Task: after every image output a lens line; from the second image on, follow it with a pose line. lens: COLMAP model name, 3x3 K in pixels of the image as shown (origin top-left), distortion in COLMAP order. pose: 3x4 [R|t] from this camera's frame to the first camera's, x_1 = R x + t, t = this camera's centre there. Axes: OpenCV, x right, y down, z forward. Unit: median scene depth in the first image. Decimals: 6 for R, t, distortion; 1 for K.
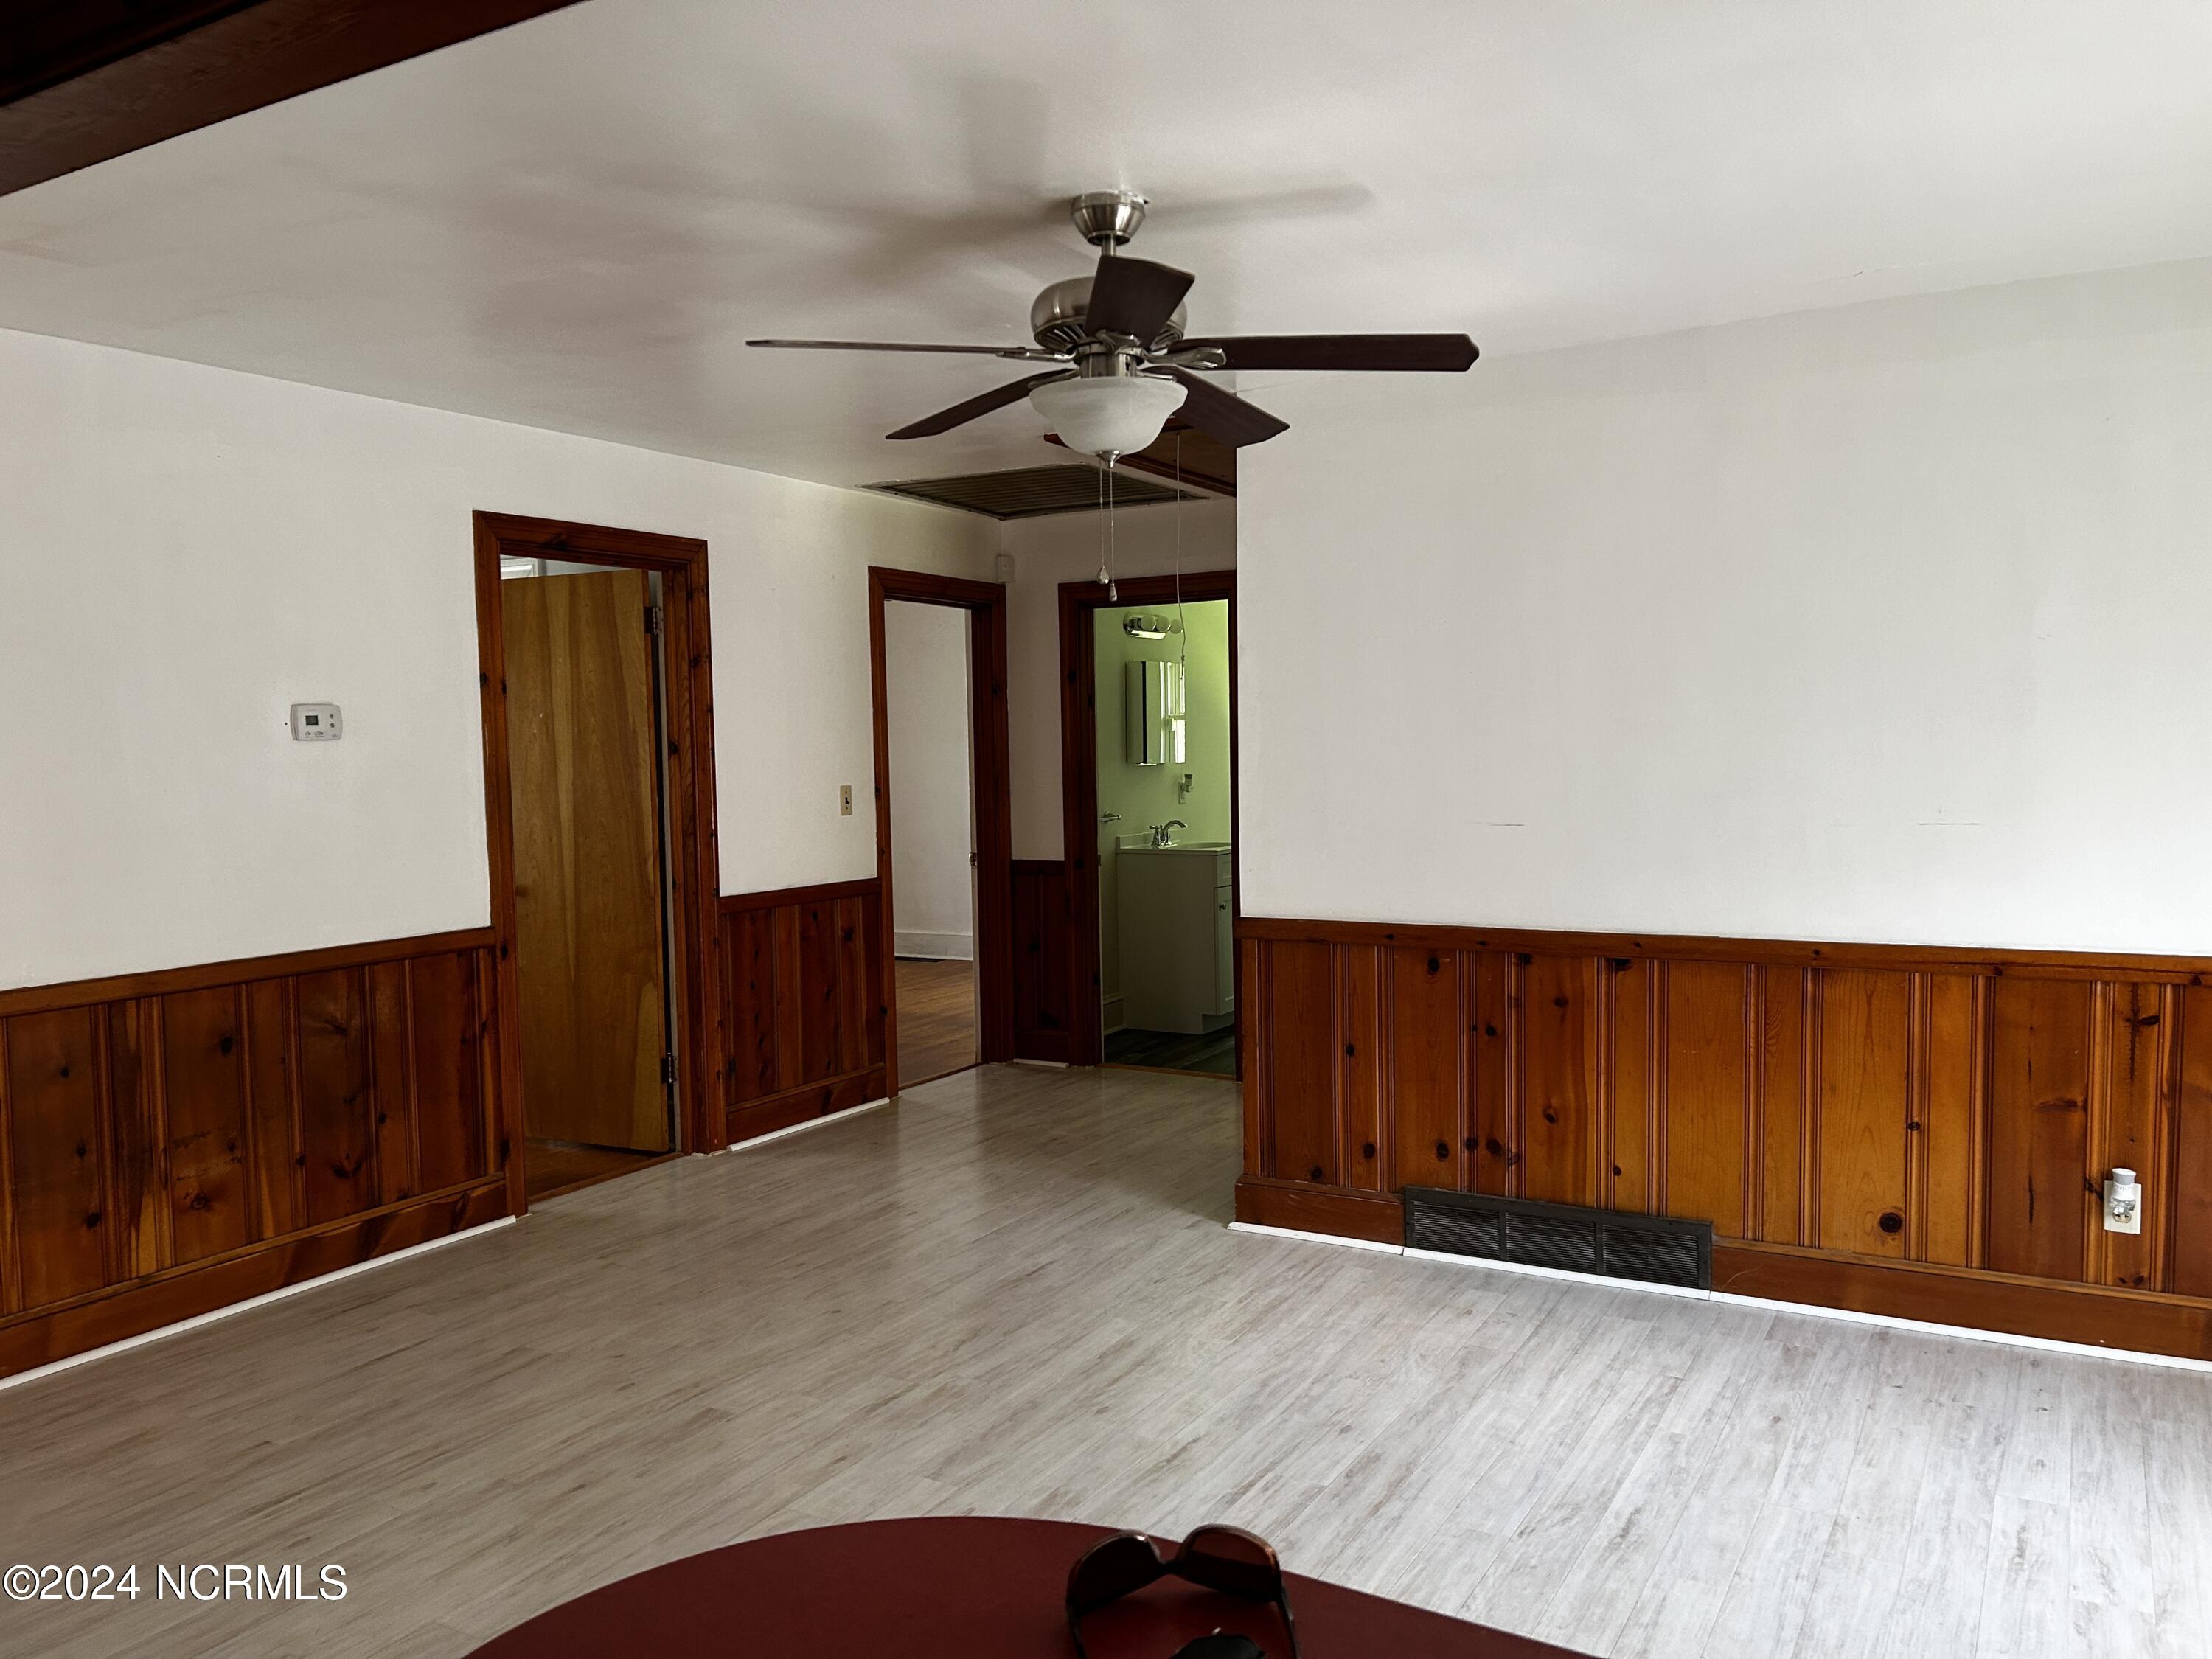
lens RADIAL K [[1663.3, 0, 1106.0], [0, 1663.3, 834.0], [0, 0, 1]] dist [0.000344, 0.000060]
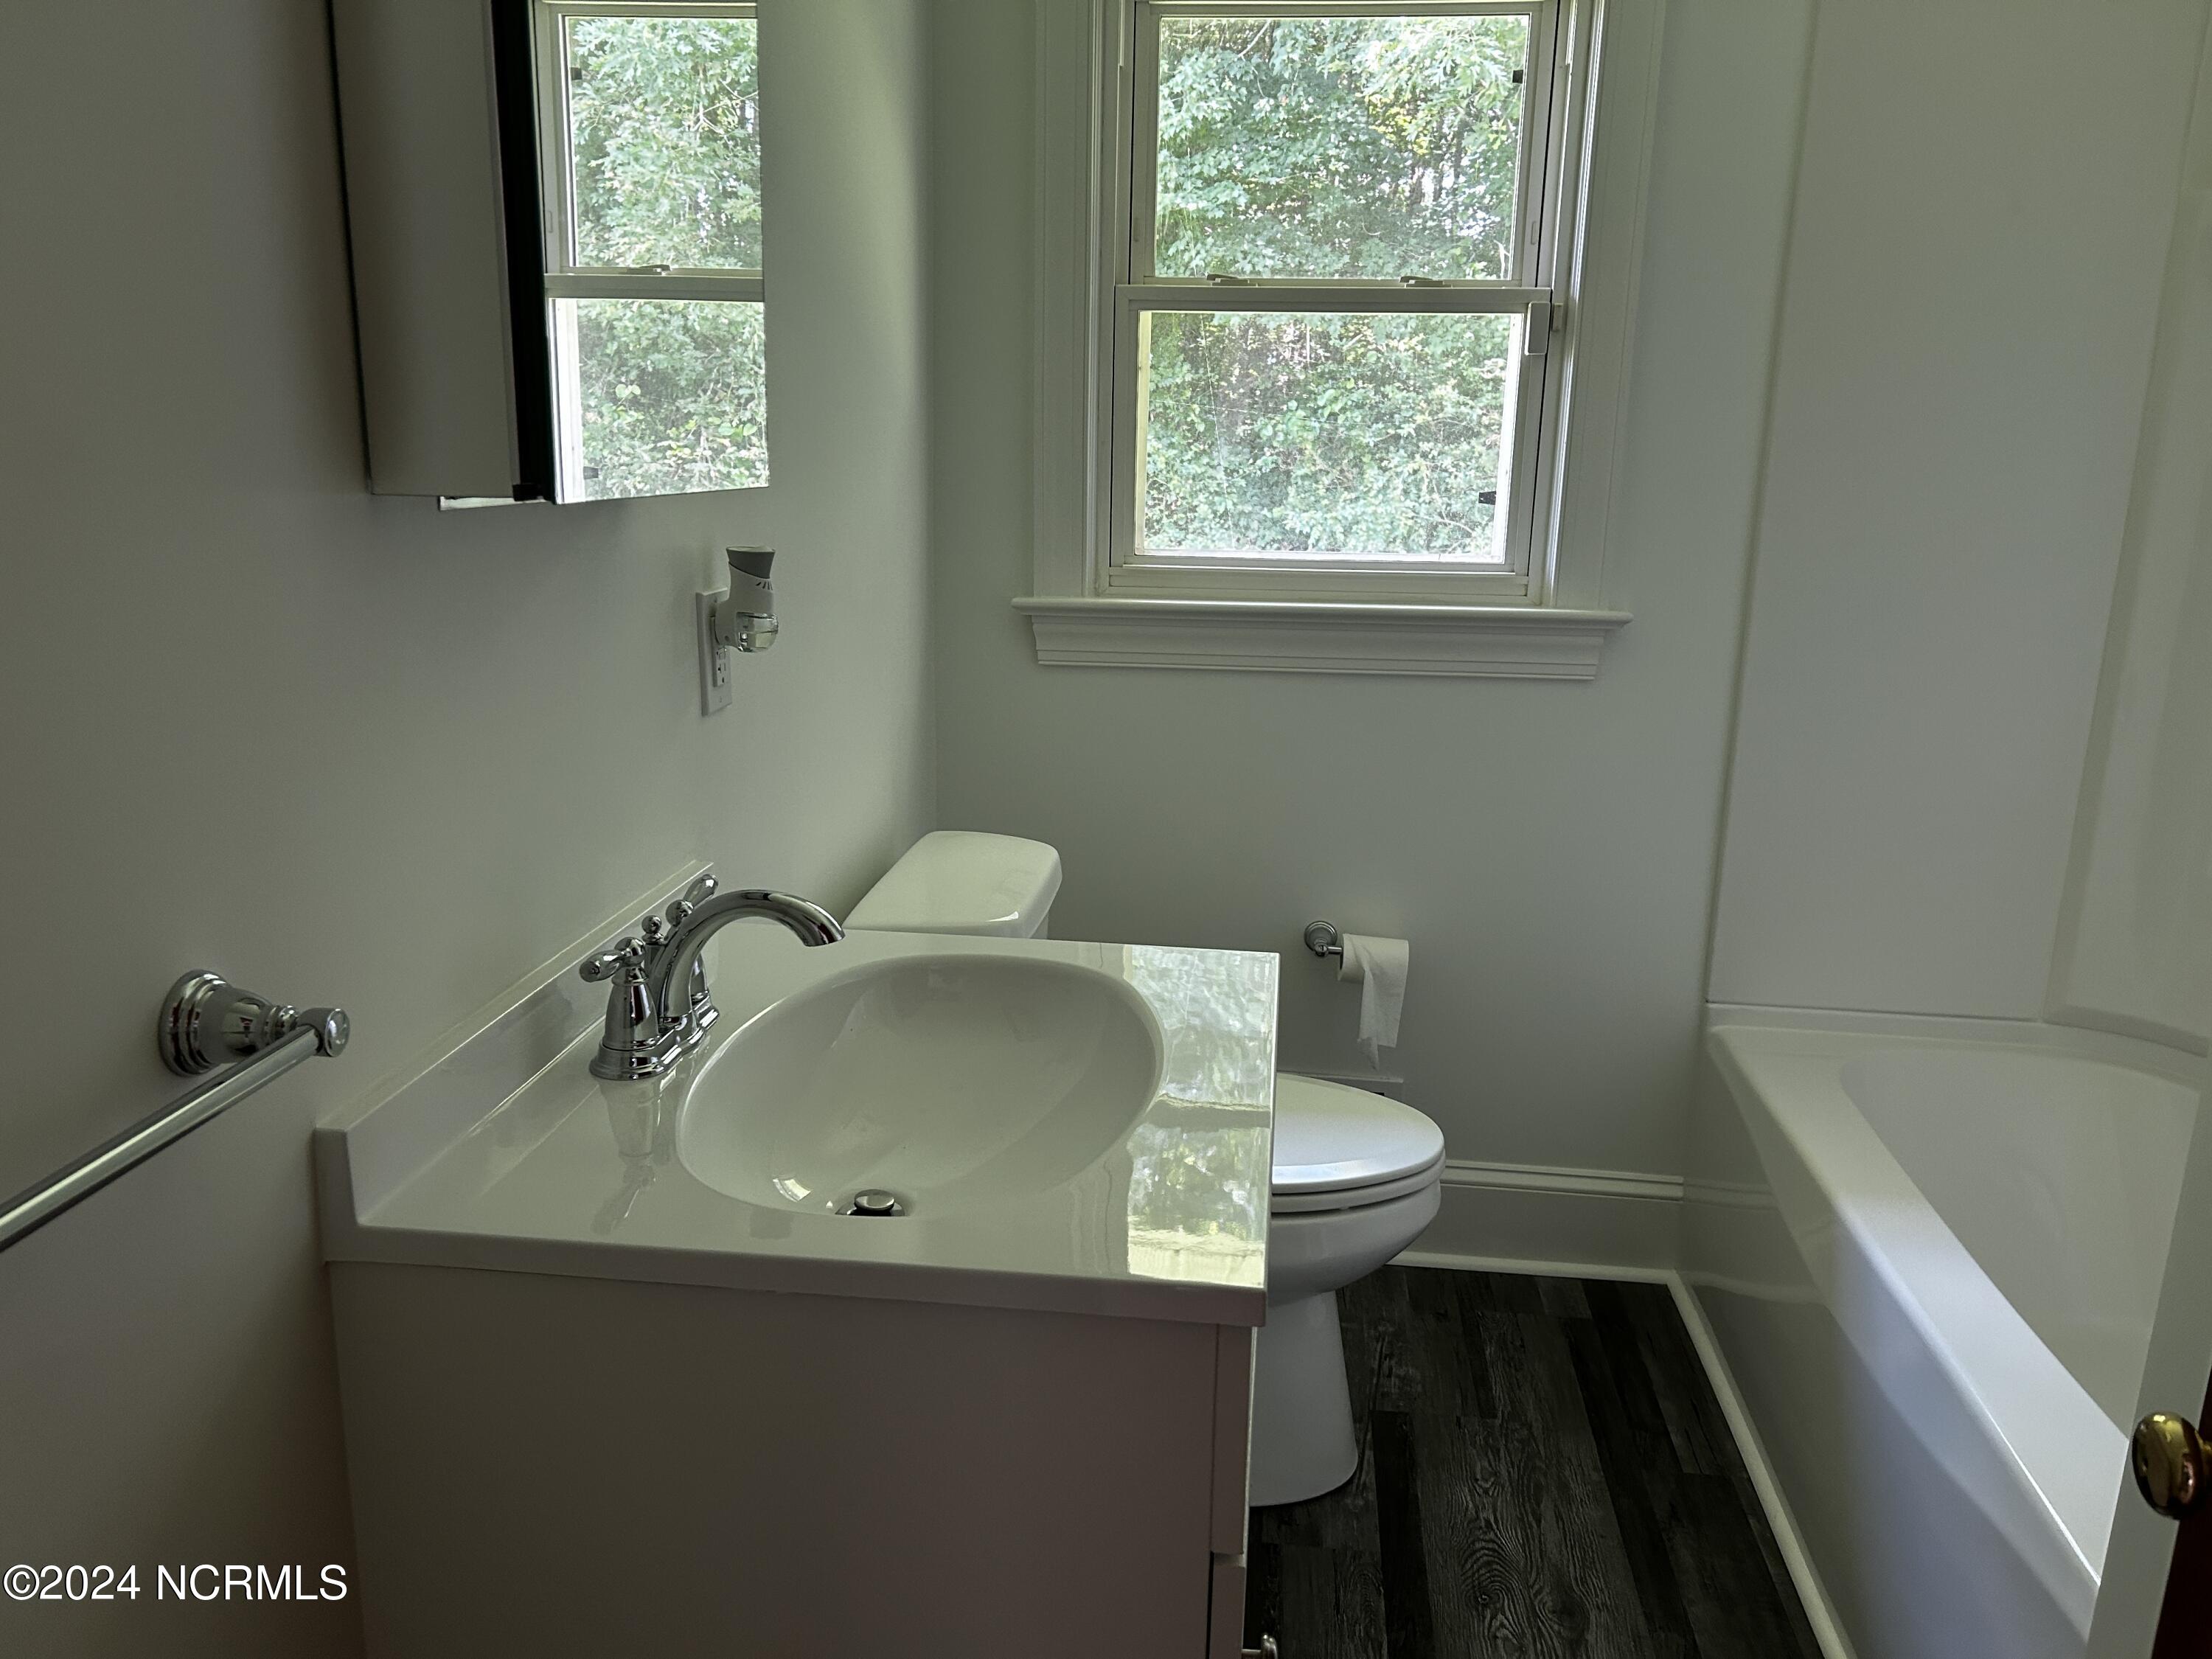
lens RADIAL K [[1663.3, 0, 1105.0], [0, 1663.3, 831.8], [0, 0, 1]] dist [0.000344, 0.000060]
pose [[0.917566, -0.058515, 0.393254, 0.011751], [-0.011227, 0.984902, 0.172747, -0.037431], [-0.397425, -0.162922, 0.903056, 0.817535]]
